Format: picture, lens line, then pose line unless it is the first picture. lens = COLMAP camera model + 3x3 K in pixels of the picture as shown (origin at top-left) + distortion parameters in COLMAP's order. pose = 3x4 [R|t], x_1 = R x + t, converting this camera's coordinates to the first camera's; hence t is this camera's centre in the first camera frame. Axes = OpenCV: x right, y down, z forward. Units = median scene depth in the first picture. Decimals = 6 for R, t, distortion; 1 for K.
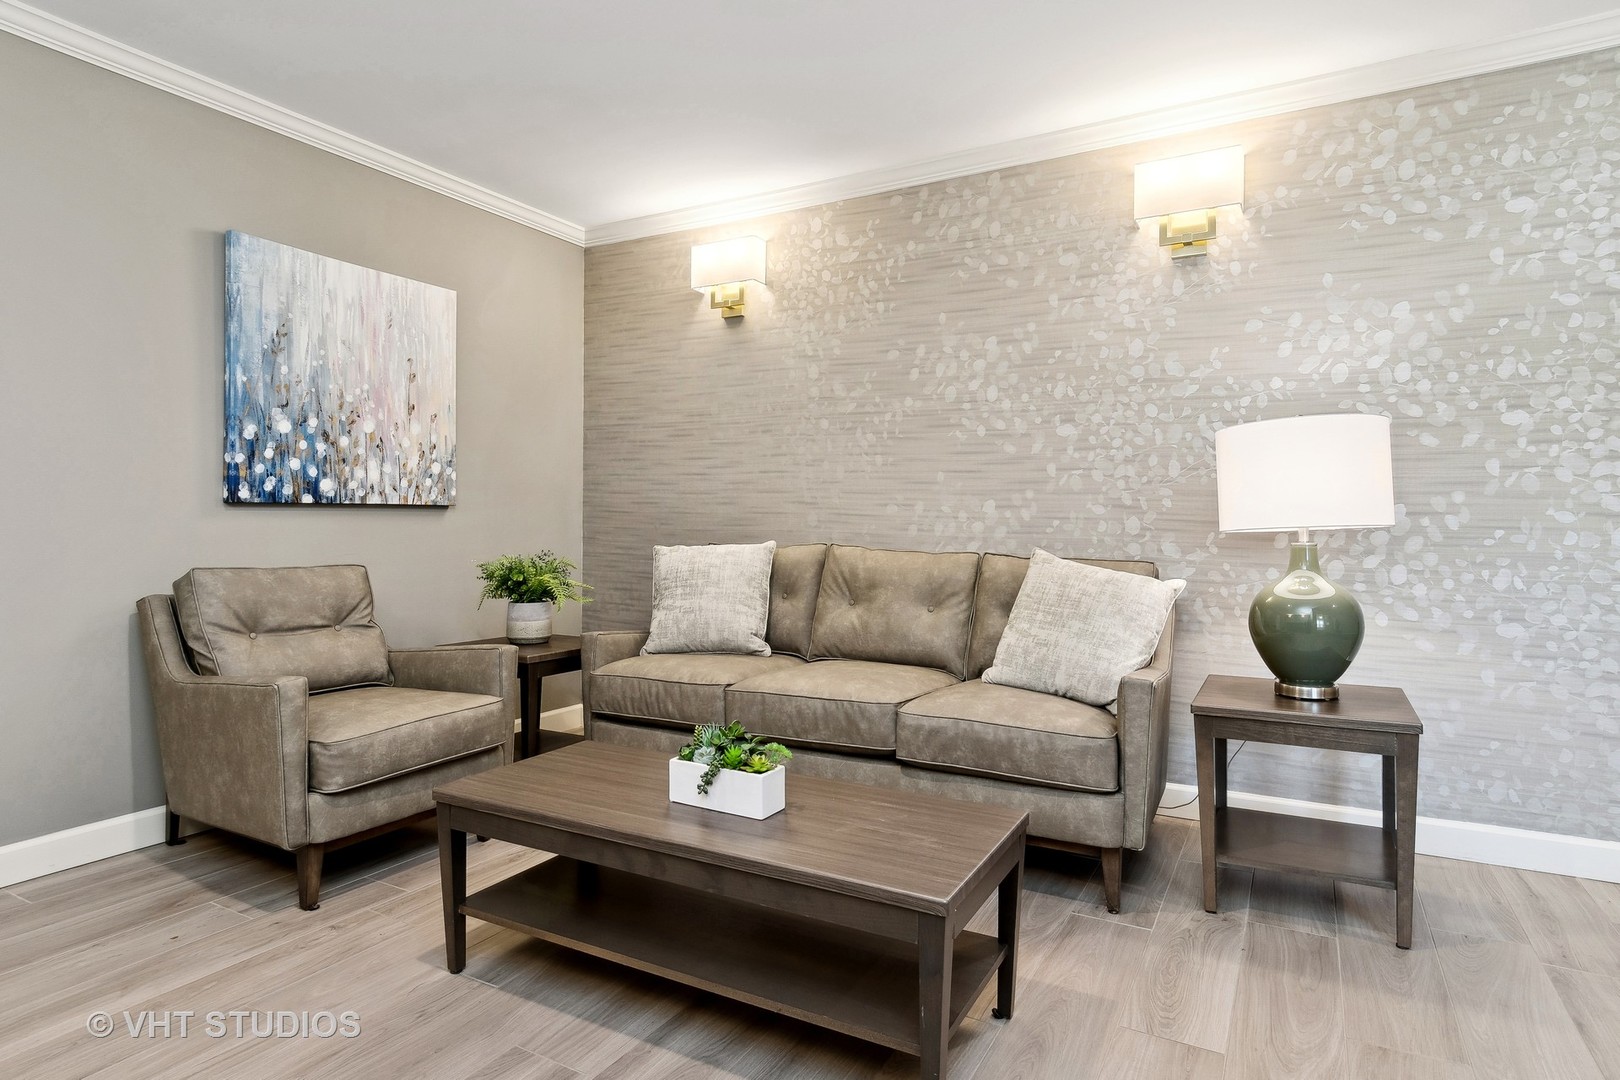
lens RADIAL K [[888.6, 0, 809.2], [0, 888.6, 534.4], [0, 0, 1]] dist [0.016729, -0.002239]
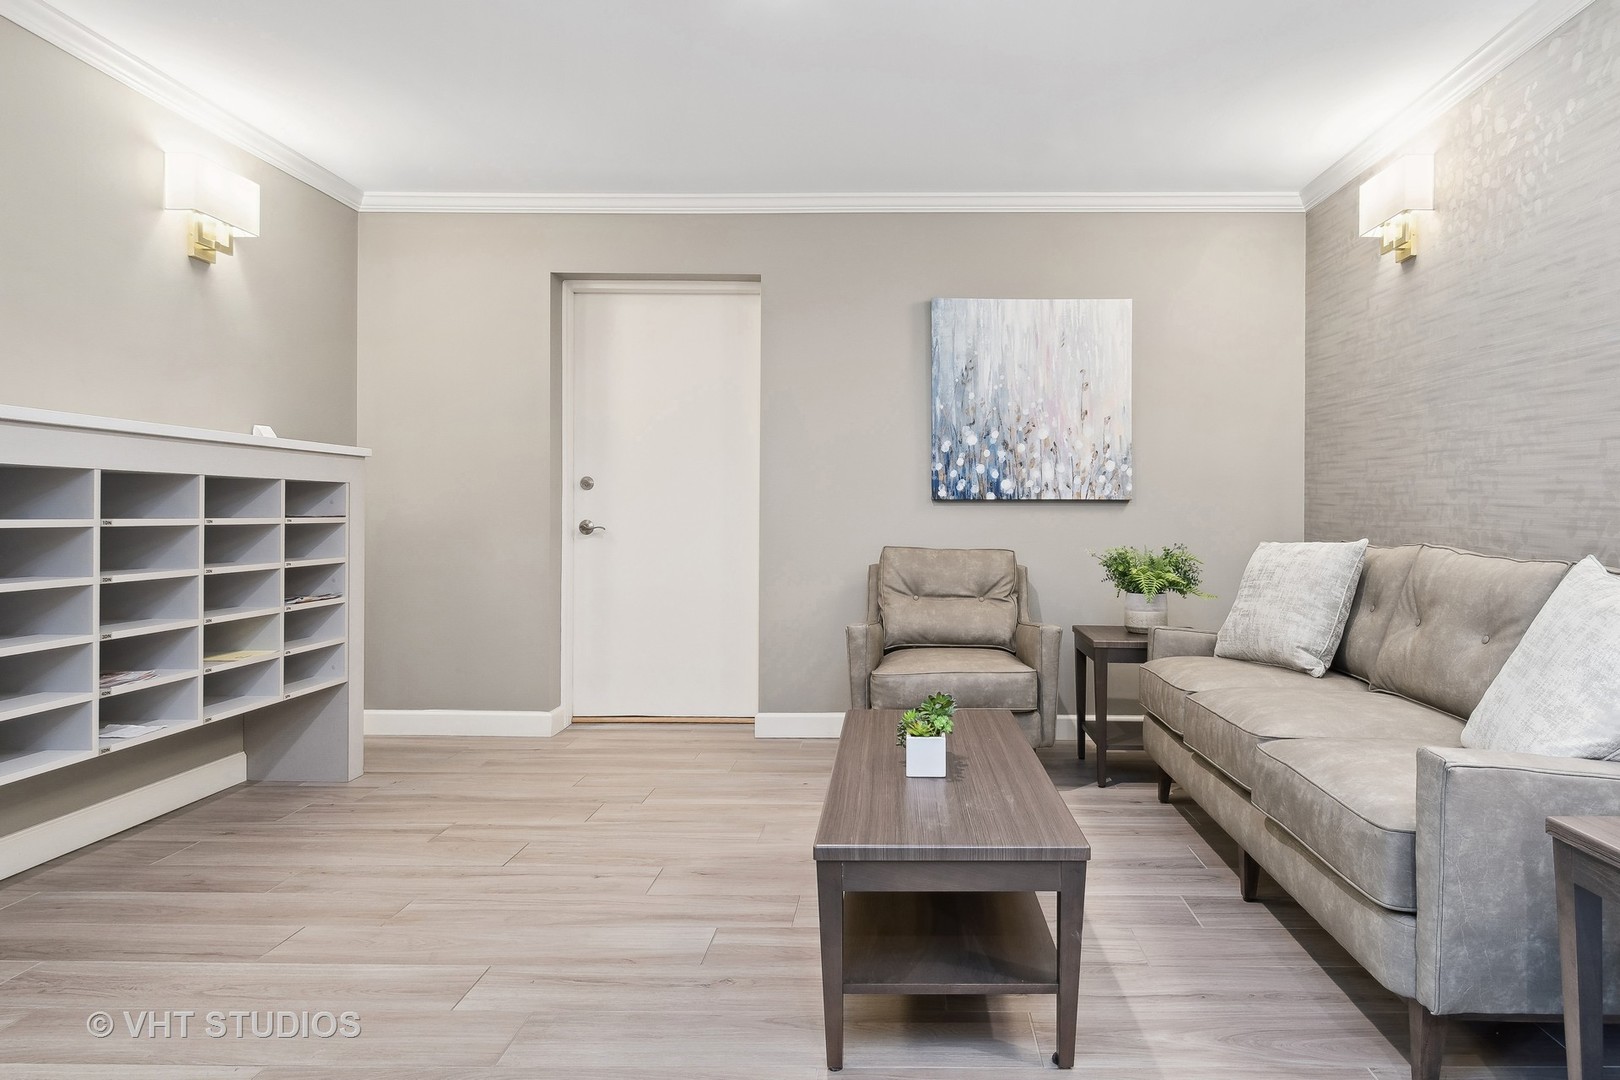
lens RADIAL K [[906.6, 0, 809.7], [0, 906.6, 528.8], [0, 0, 1]] dist [0.006447, -0.001284]
pose [[0.488624, 0.015470, -0.872357, 0.435133], [-0.017691, 0.999813, 0.007822, 0.000522], [0.872315, 0.011611, 0.488806, 0.162427]]
